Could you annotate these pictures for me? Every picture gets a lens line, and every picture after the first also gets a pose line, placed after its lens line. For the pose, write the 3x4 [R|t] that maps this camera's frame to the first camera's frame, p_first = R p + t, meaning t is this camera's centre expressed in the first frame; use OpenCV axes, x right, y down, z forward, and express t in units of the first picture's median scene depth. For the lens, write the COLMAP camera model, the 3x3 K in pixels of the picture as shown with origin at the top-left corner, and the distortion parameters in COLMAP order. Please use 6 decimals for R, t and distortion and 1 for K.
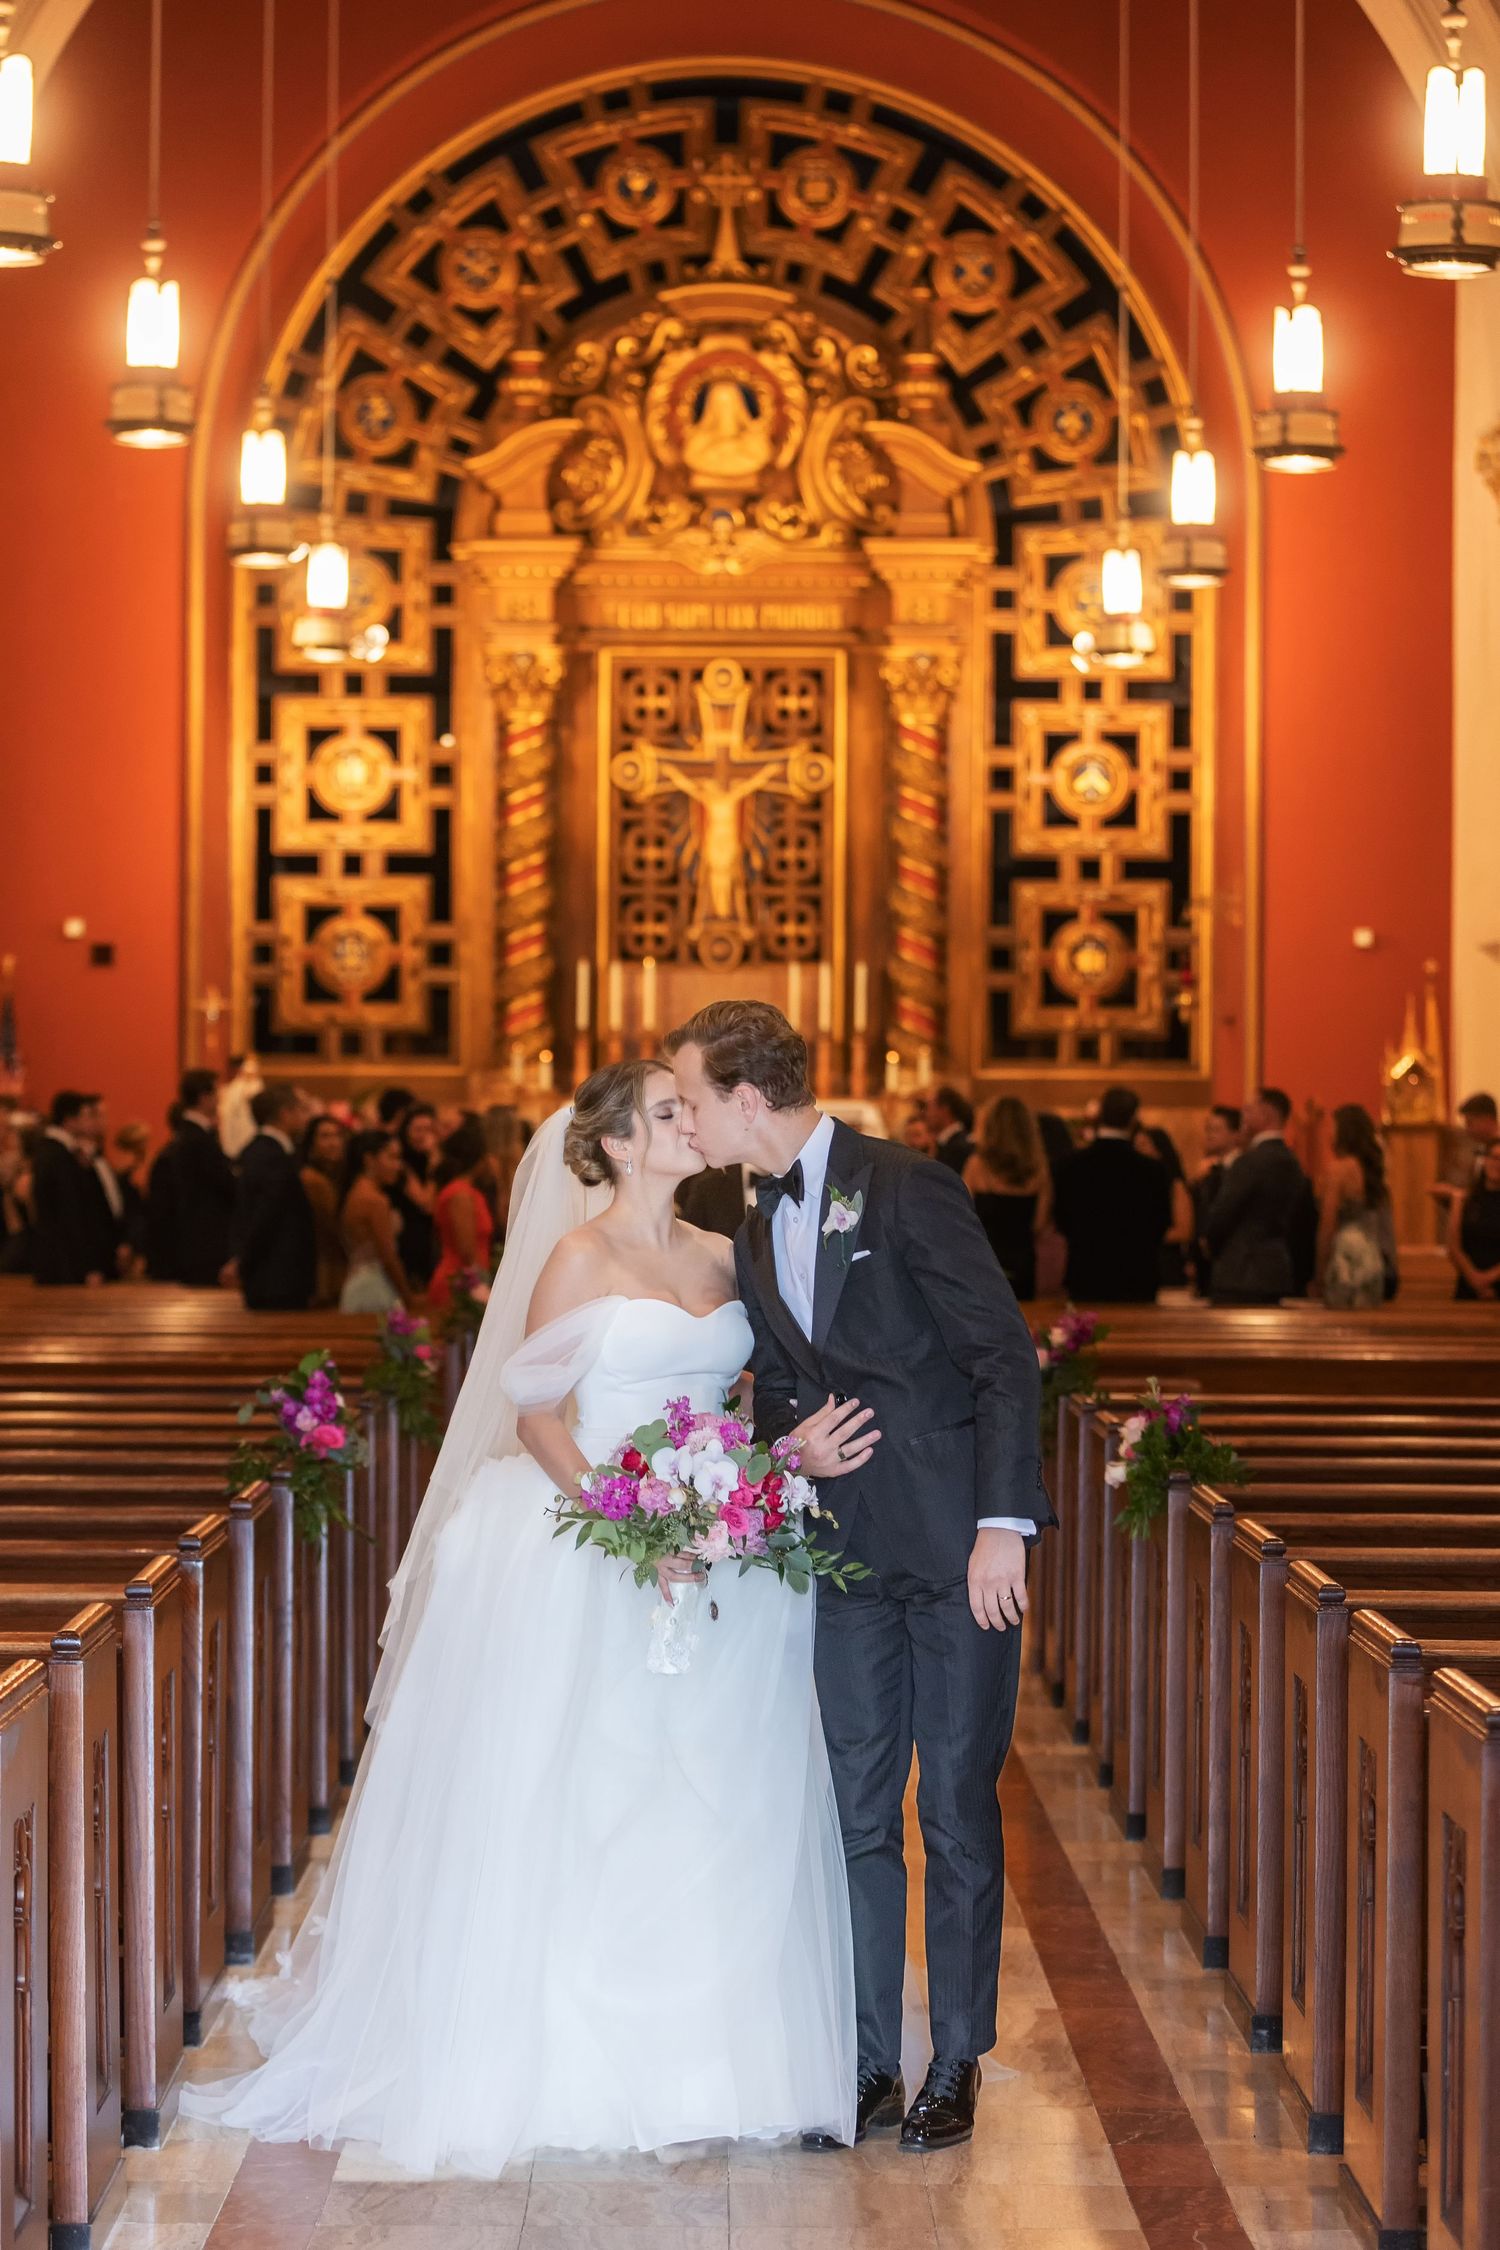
lens RADIAL K [[4849.5, 0, 751.6], [0, 4849.5, 1123.8], [0, 0, 1]] dist [0.056199, 0.000000]
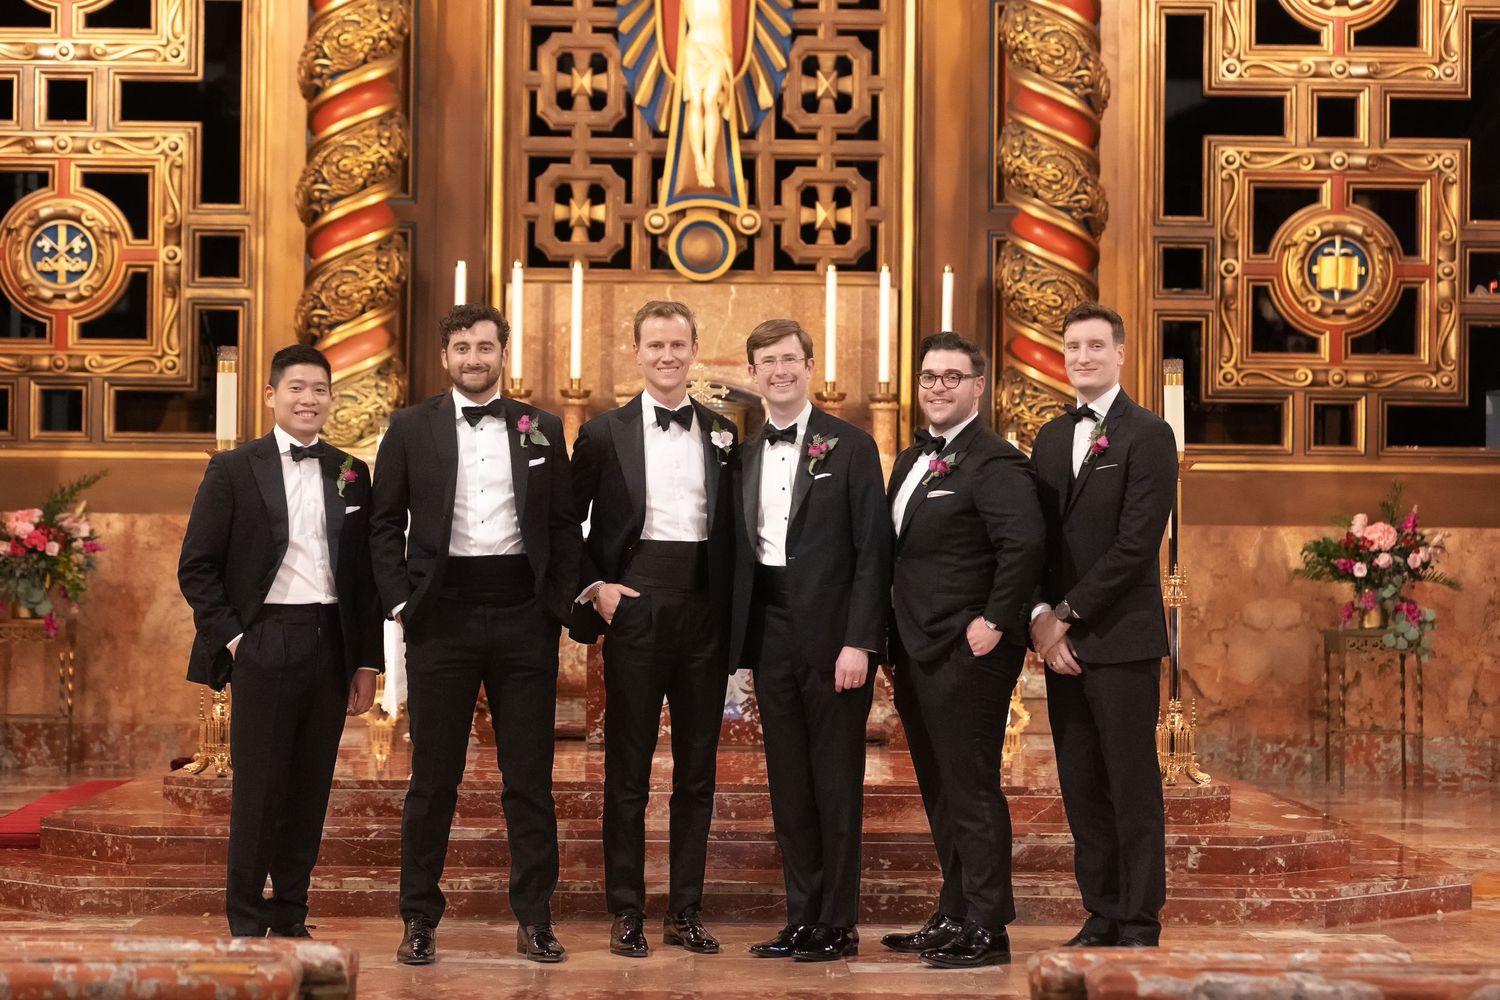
lens RADIAL K [[3053.1, 0, 750.6], [0, 3053.1, 498.7], [0, 0, 1]] dist [0.005905, 0.000000]
pose [[0.999963, 0.004112, 0.007602, -0.003291], [-0.003825, 0.999295, -0.037358, 0.007476], [-0.007751, 0.037327, 0.999273, 0.636805]]
